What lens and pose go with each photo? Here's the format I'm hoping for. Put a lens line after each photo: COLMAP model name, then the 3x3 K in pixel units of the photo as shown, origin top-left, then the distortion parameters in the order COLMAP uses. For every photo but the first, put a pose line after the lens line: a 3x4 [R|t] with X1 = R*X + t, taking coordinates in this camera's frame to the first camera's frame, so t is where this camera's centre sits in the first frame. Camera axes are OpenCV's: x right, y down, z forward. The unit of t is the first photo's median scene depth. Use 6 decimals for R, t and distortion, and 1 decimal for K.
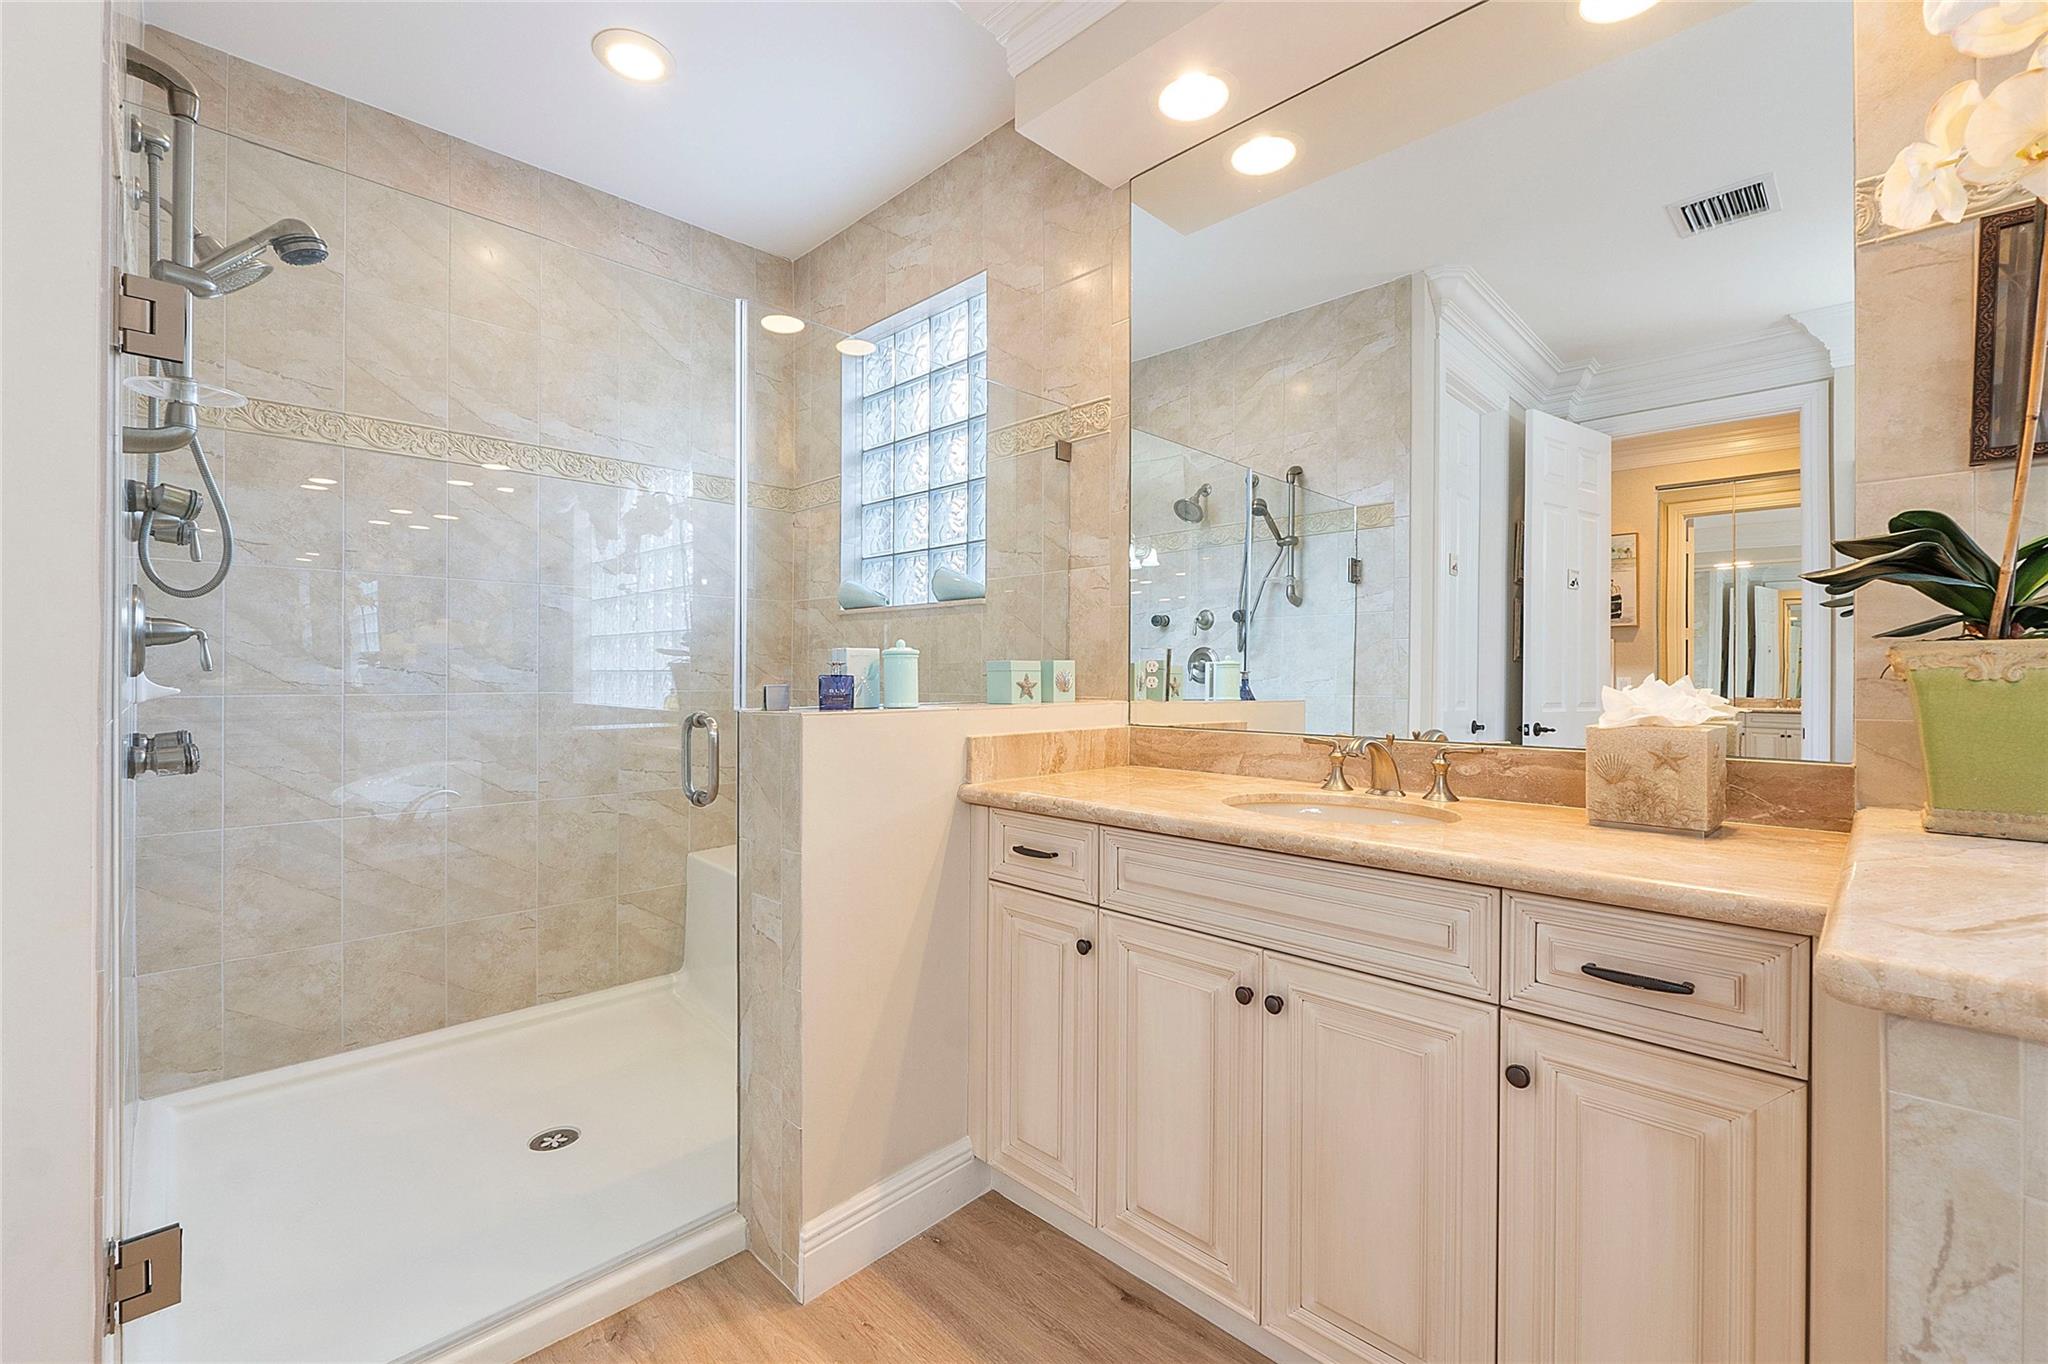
lens RADIAL K [[863.9, 0, 1027.3], [0, 863.9, 678.2], [0, 0, 1]] dist [-0.004067, -0.000442]
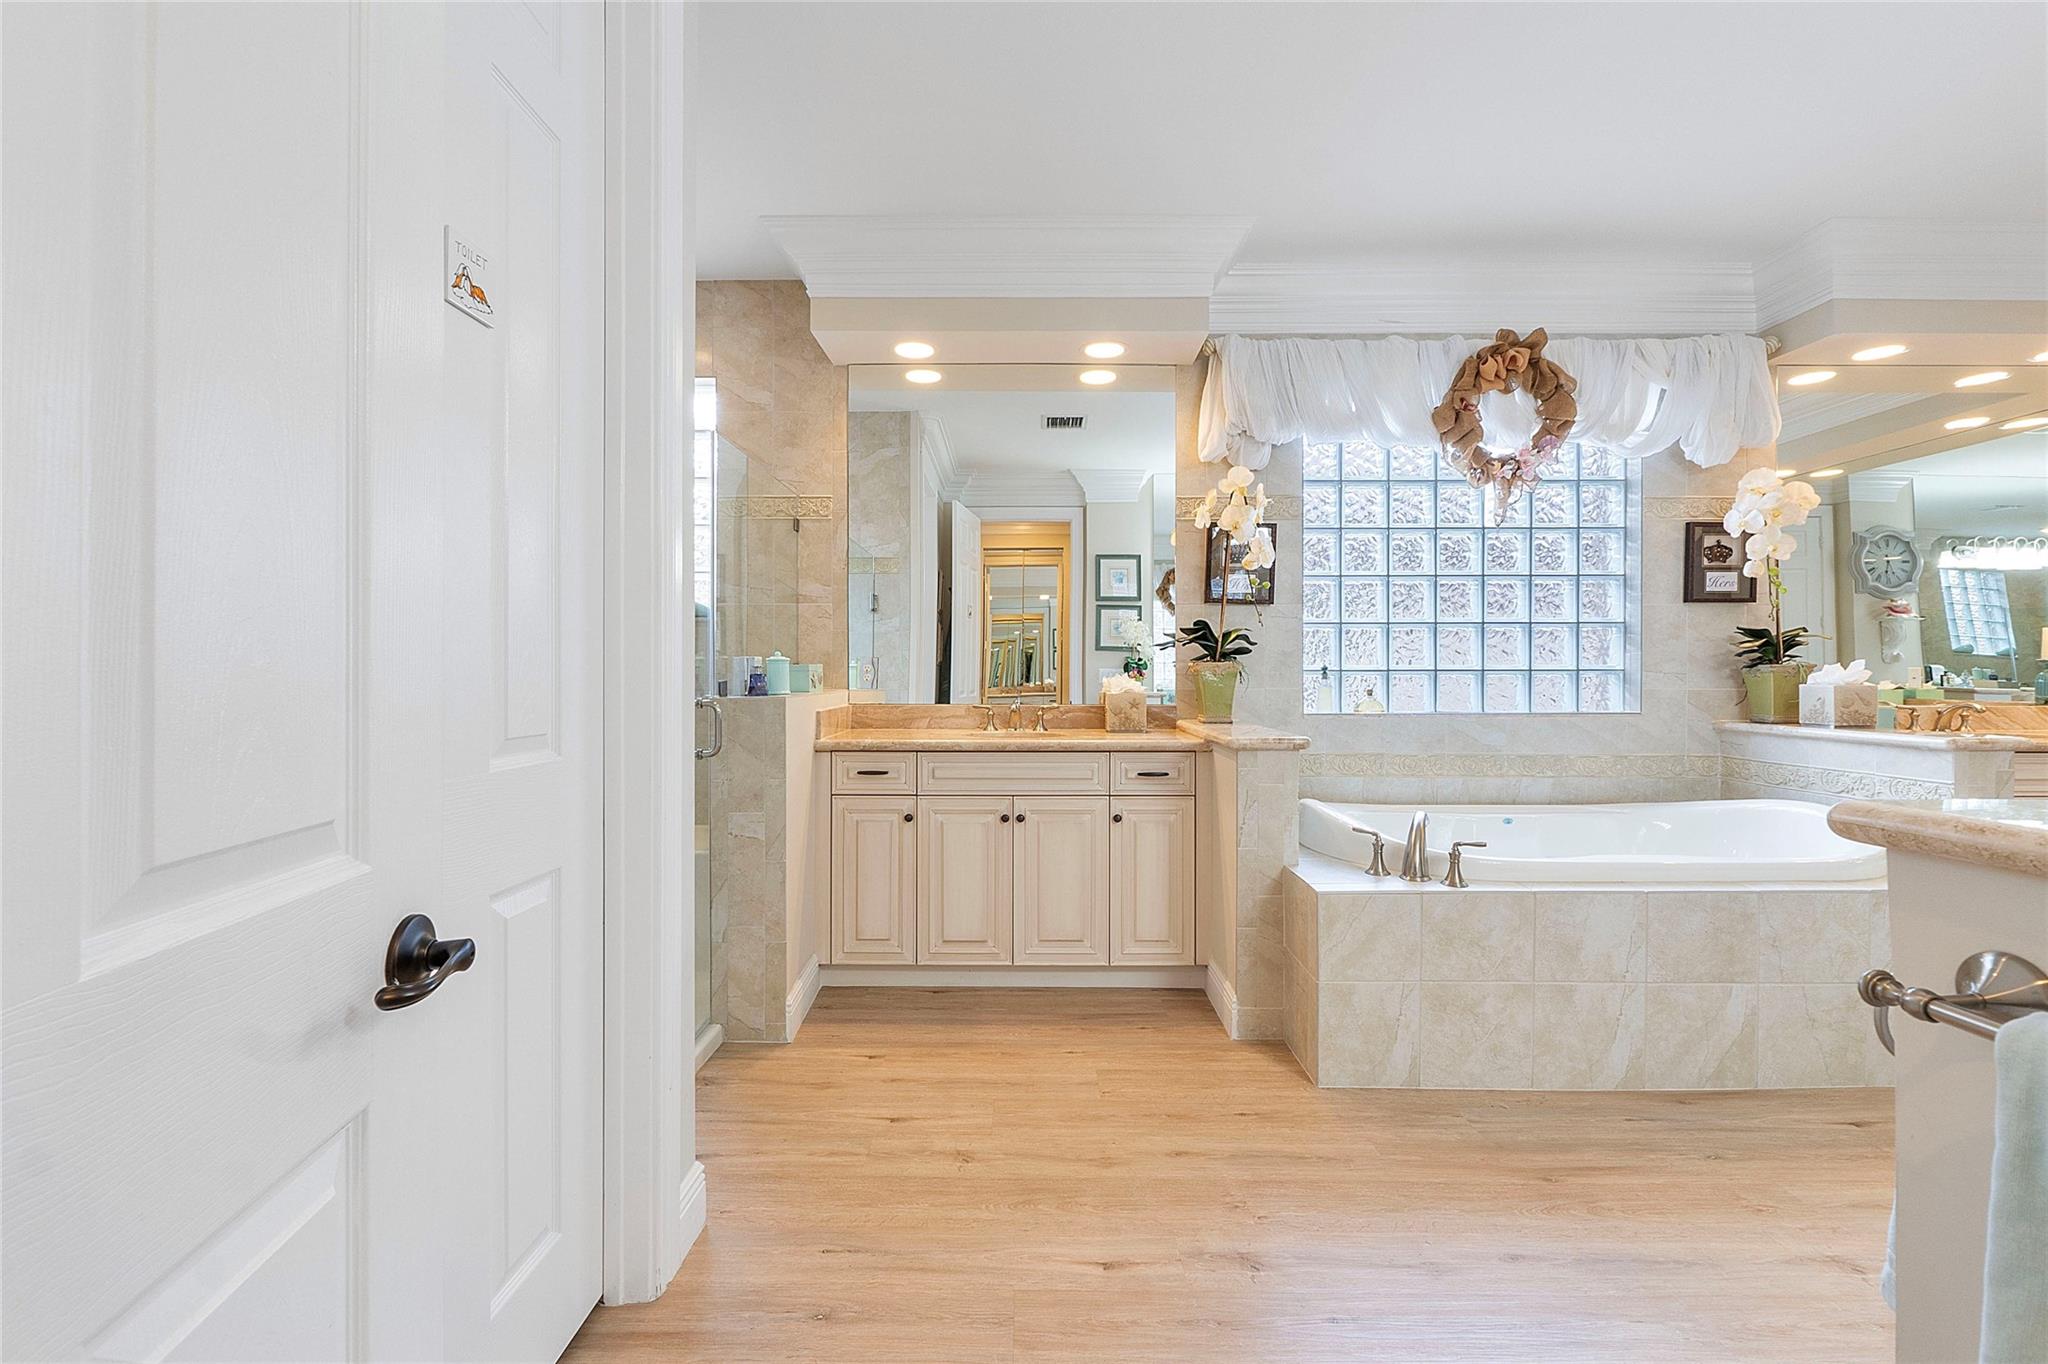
lens RADIAL K [[863.9, 0, 1021.2], [0, 863.9, 675.4], [0, 0, 1]] dist [-0.004067, -0.000442]
pose [[0.715156, -0.005836, 0.698940, -1.071993], [0.003795, 0.999983, 0.004466, -0.007551], [-0.698954, -0.000541, 0.715166, -0.518479]]
